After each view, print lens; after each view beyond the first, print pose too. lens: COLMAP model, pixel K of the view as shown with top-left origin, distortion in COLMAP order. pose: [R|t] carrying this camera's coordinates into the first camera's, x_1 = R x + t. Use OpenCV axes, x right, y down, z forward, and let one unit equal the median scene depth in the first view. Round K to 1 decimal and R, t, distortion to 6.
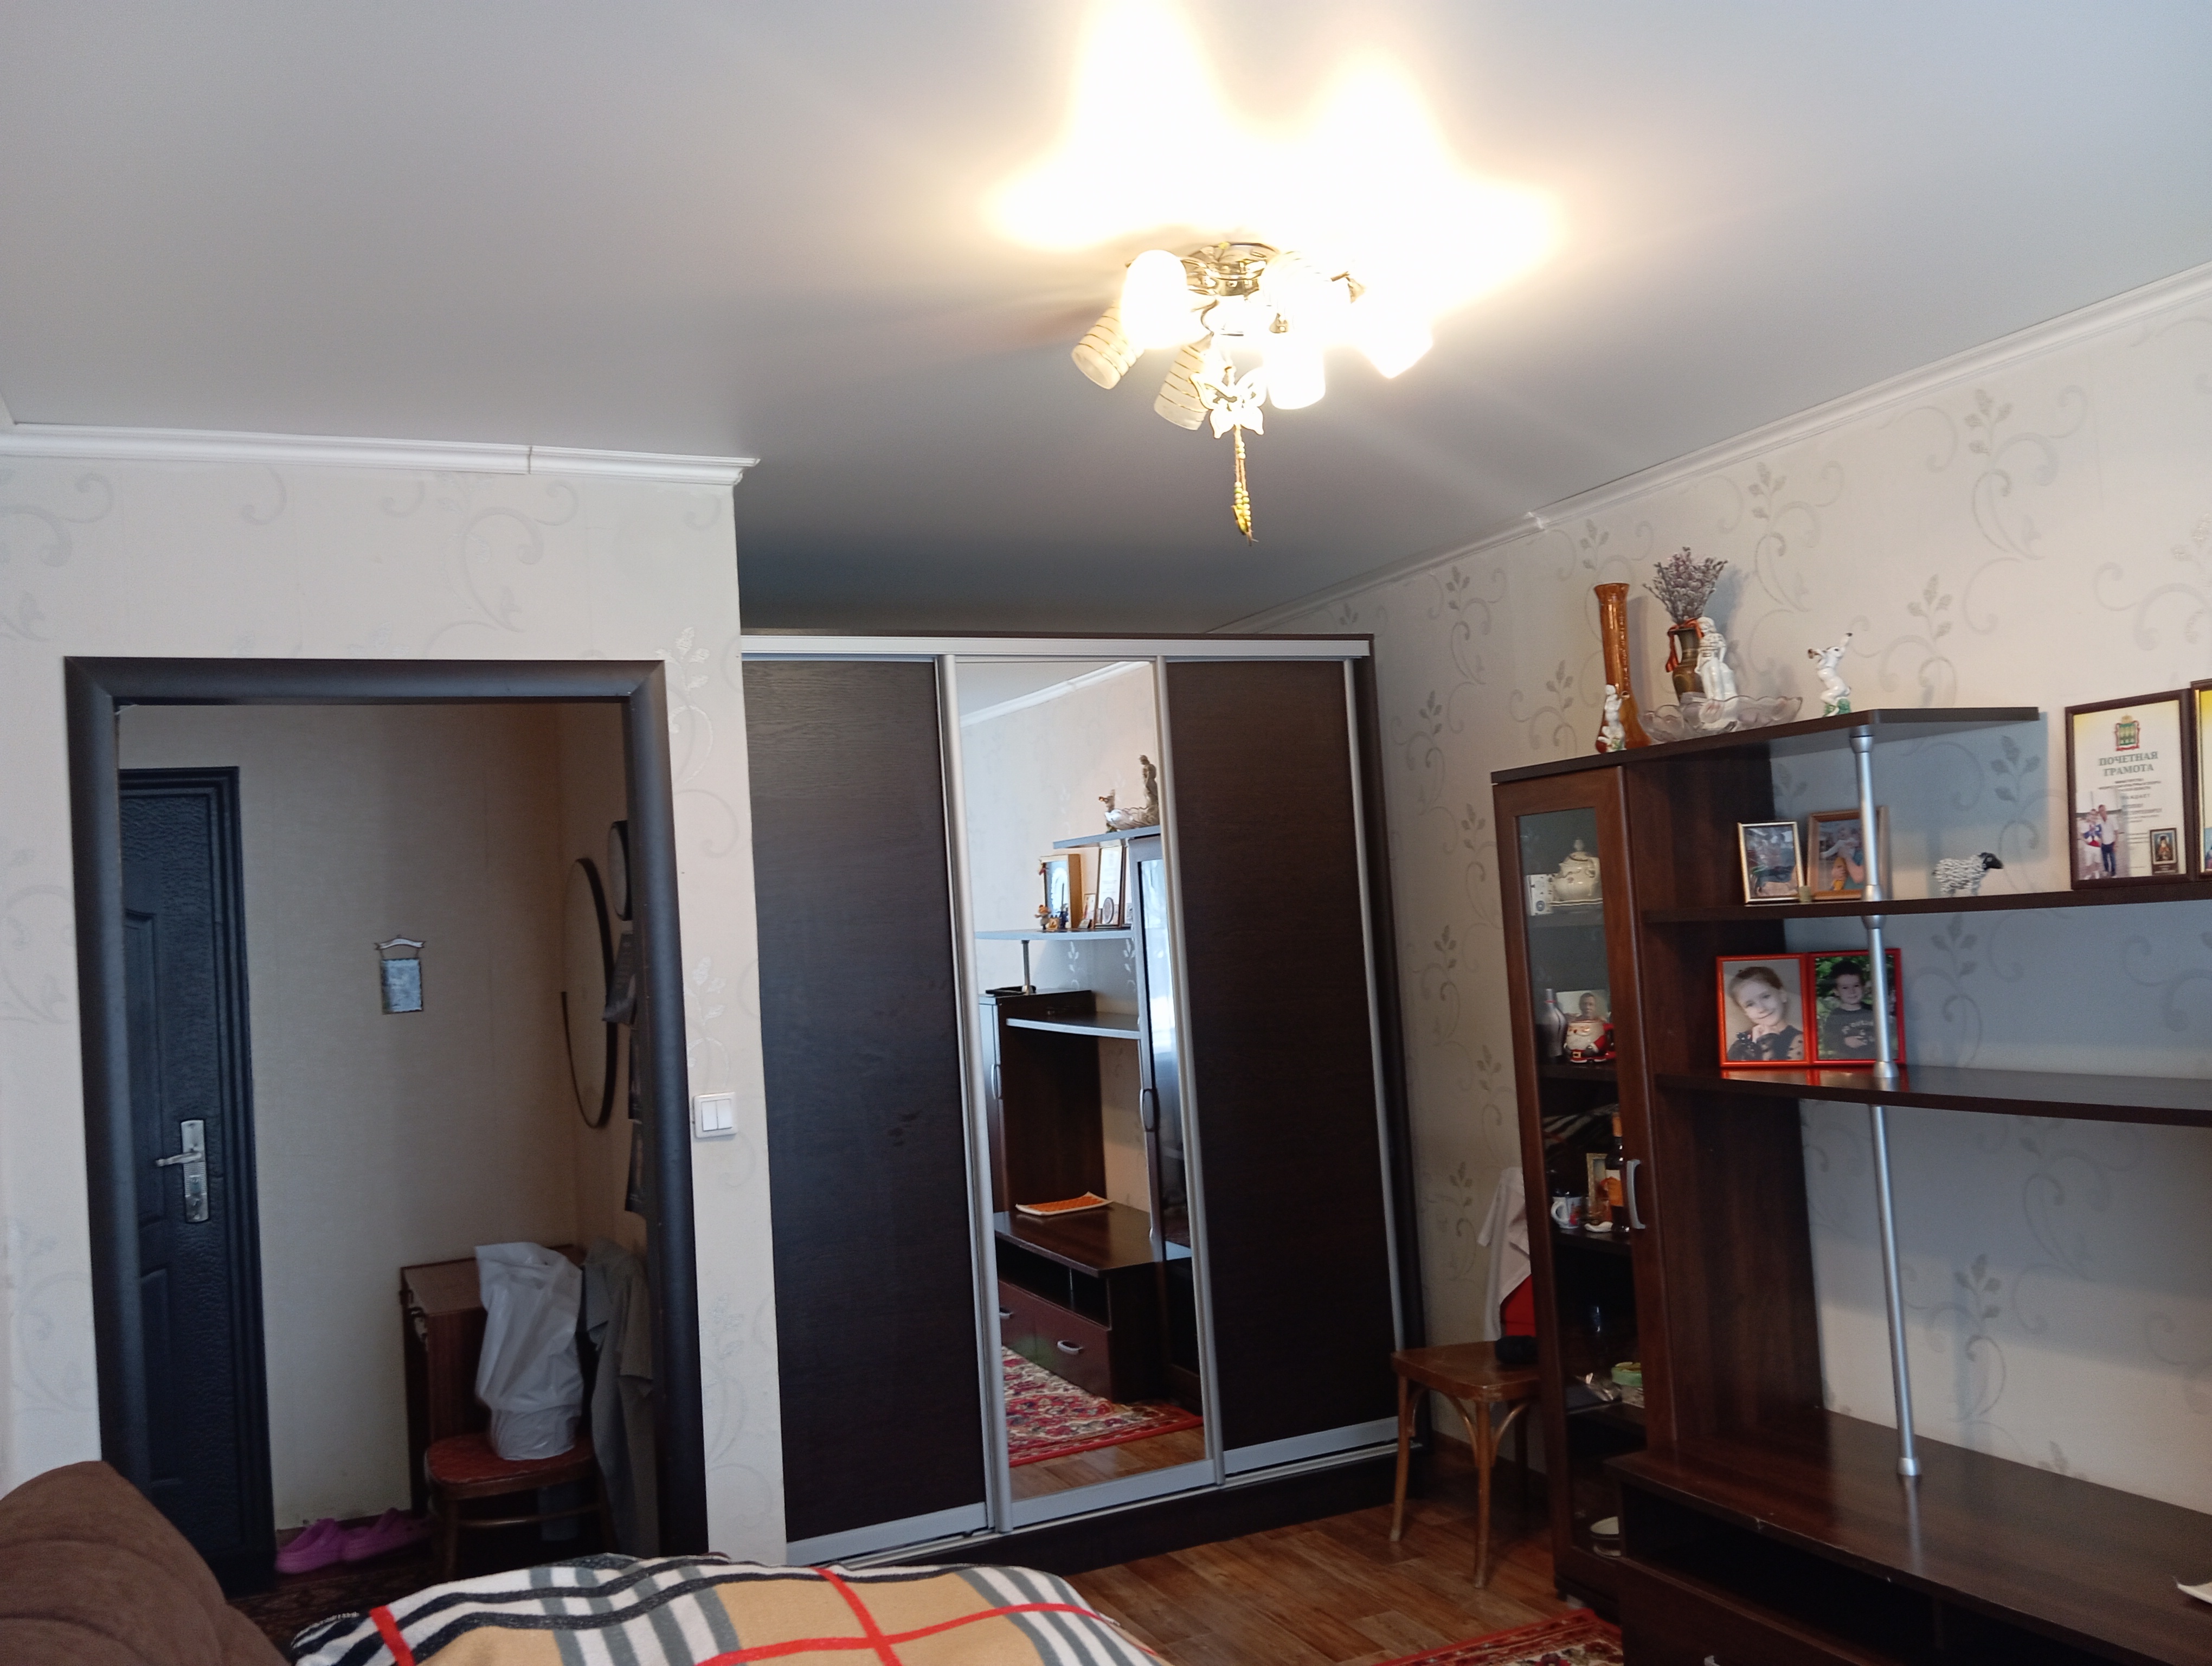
lens RADIAL K [[1804.6, 0, 1096.7], [0, 1804.6, 836.6], [0, 0, 1]] dist [0.068686, -0.138084]
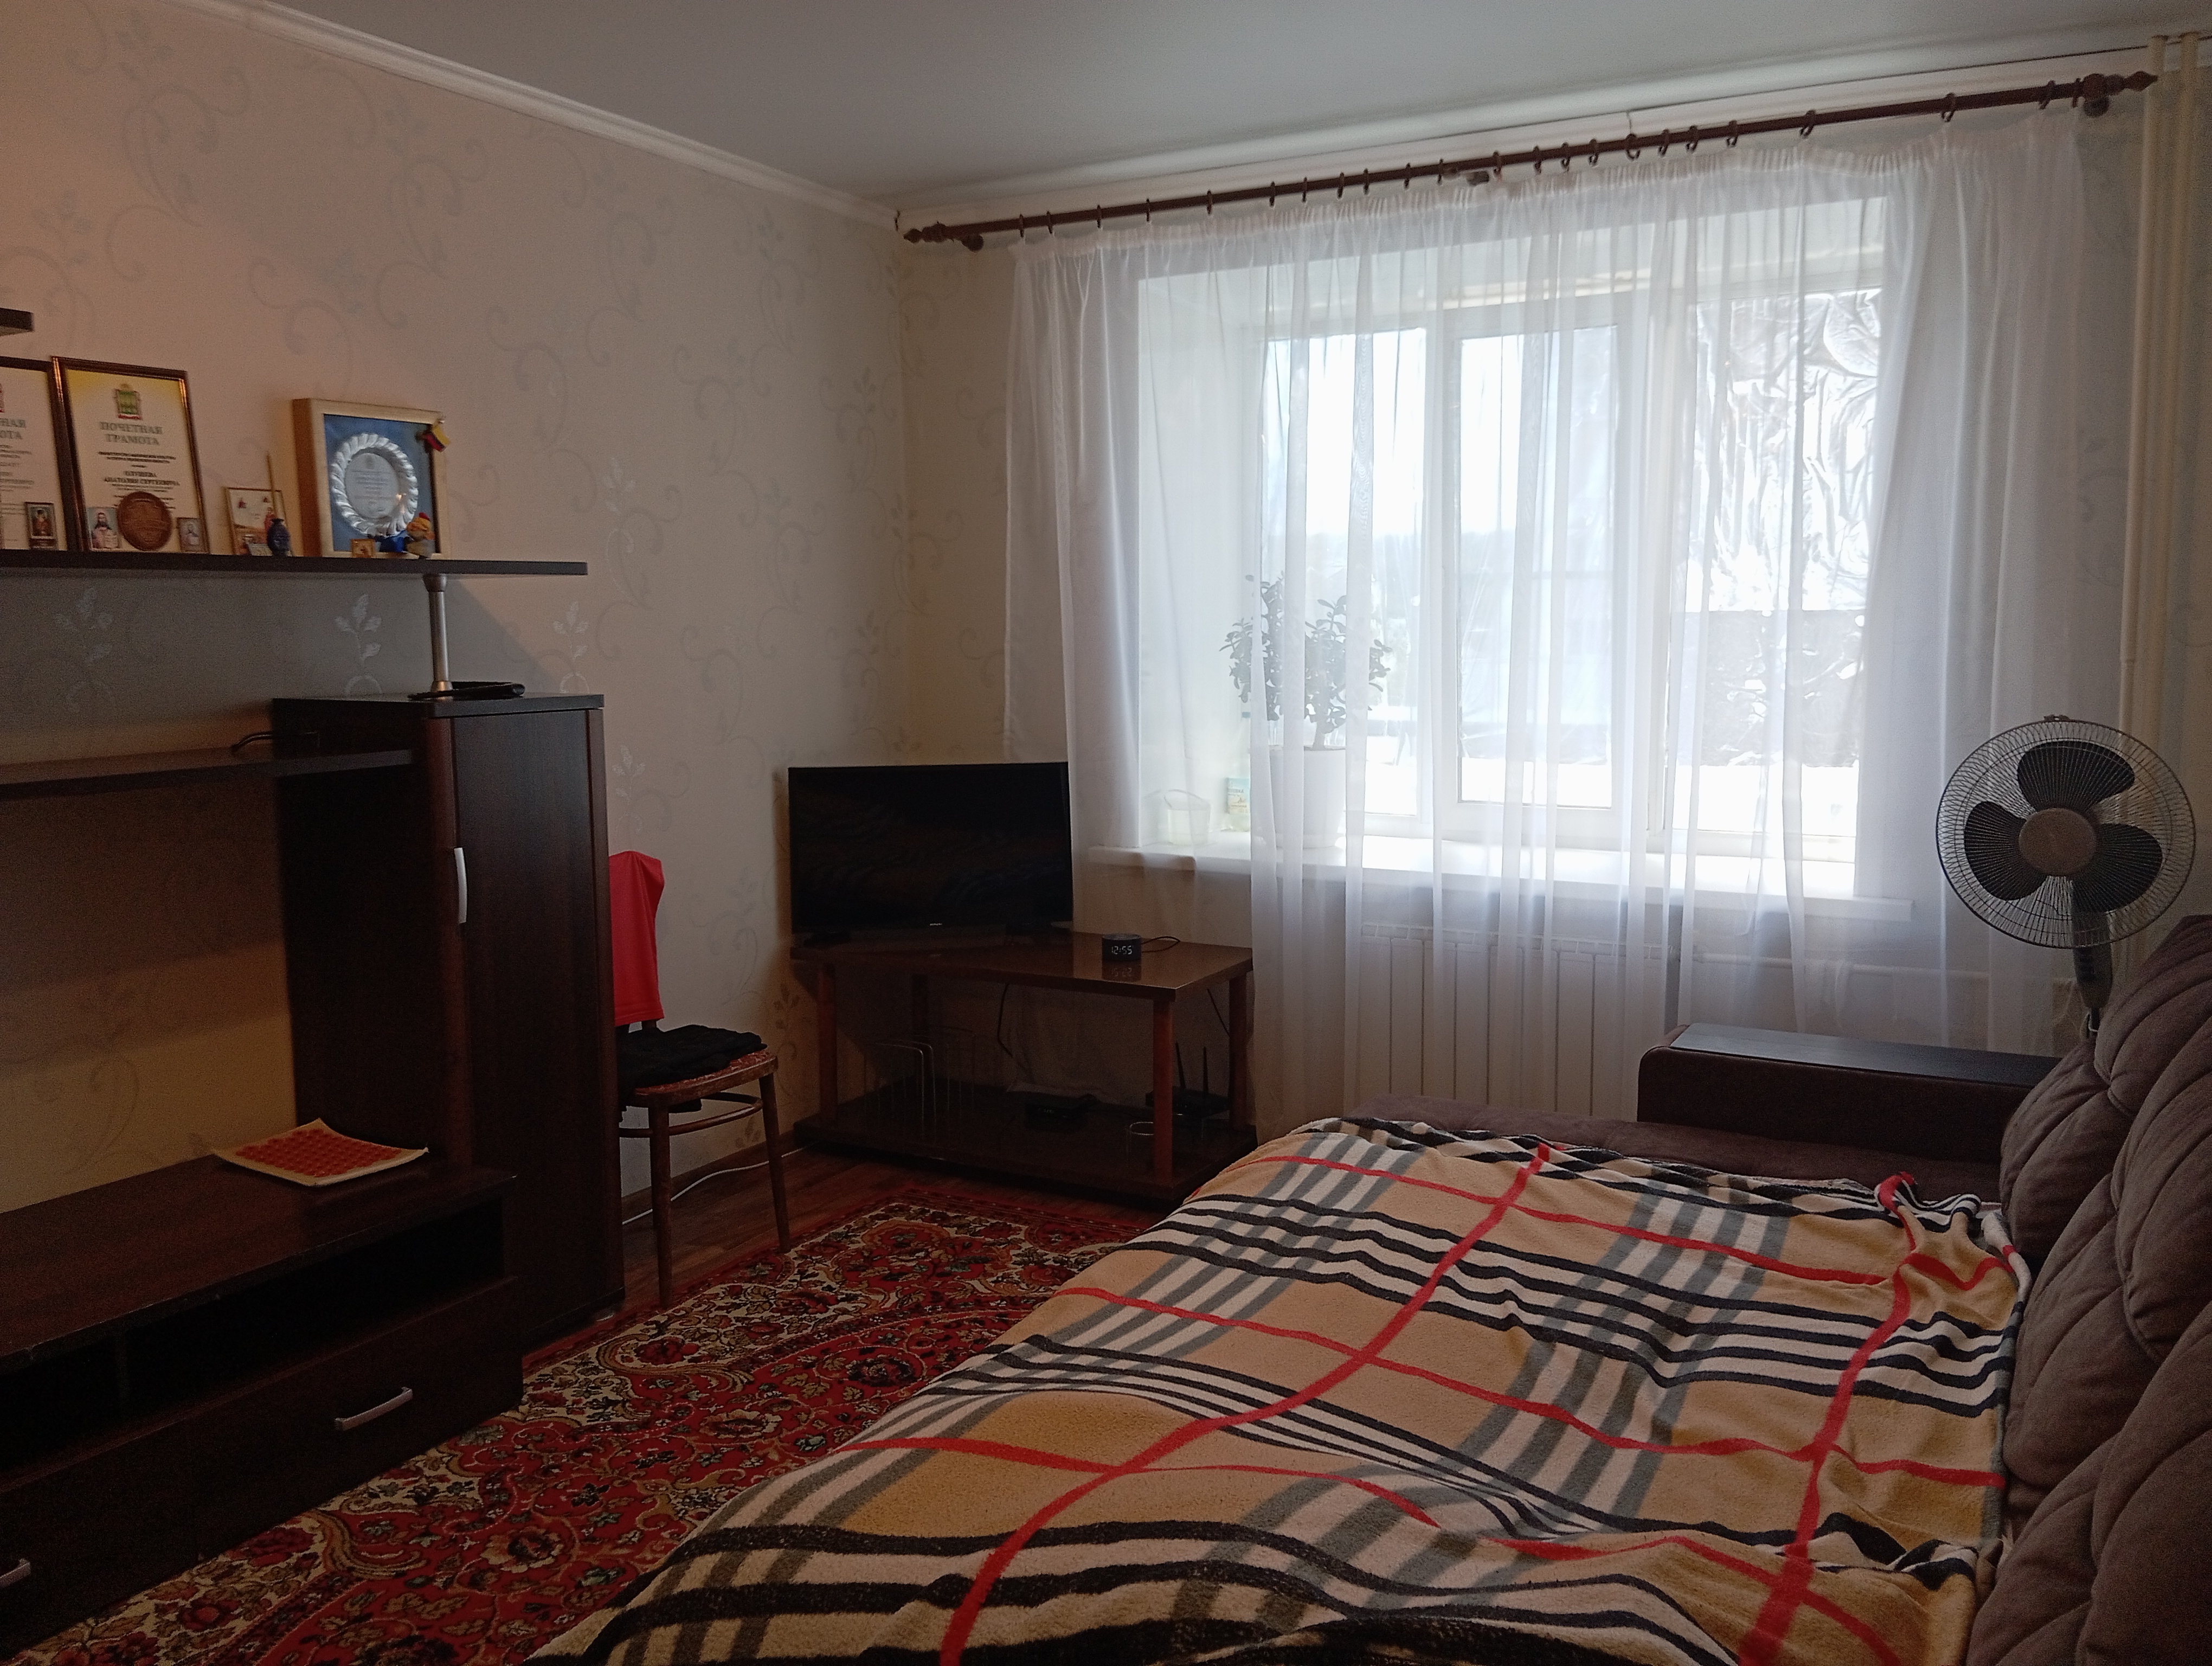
lens RADIAL K [[1804.6, 0, 1113.8], [0, 1804.6, 890.3], [0, 0, 1]] dist [0.068686, -0.138084]
pose [[-0.568924, -0.057369, 0.820387, -0.465349], [-0.002569, 0.997683, 0.067986, 0.115071], [-0.822386, 0.036572, -0.567753, 0.926571]]
